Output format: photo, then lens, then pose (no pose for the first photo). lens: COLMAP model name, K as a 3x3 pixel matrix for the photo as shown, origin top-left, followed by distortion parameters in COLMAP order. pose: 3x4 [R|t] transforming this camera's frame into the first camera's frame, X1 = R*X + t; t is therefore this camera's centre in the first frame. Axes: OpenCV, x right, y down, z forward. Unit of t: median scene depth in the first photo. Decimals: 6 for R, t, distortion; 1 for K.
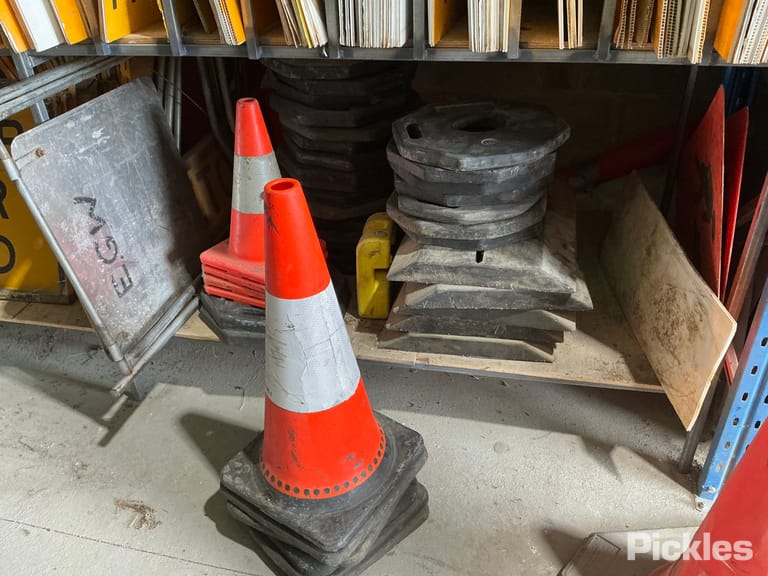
lens RADIAL K [[637.3, 0, 409.8], [0, 637.3, 290.8], [0, 0, 1]] dist [0.095382, -0.178436]
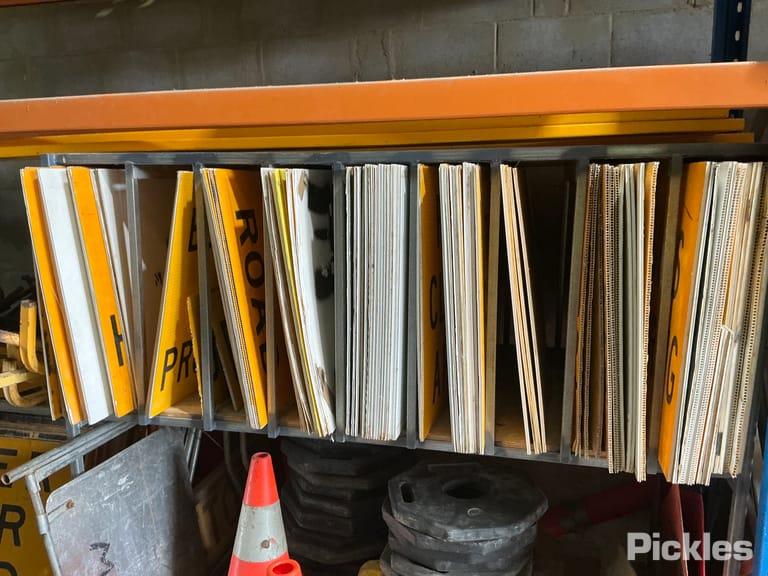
lens RADIAL K [[637.3, 0, 397.5], [0, 637.3, 294.3], [0, 0, 1]] dist [0.095382, -0.178436]
pose [[0.999401, 0.021160, -0.027379, 0.013076], [-0.030556, 0.910980, -0.411317, -0.109289], [0.016238, 0.411907, 0.911081, -0.158363]]
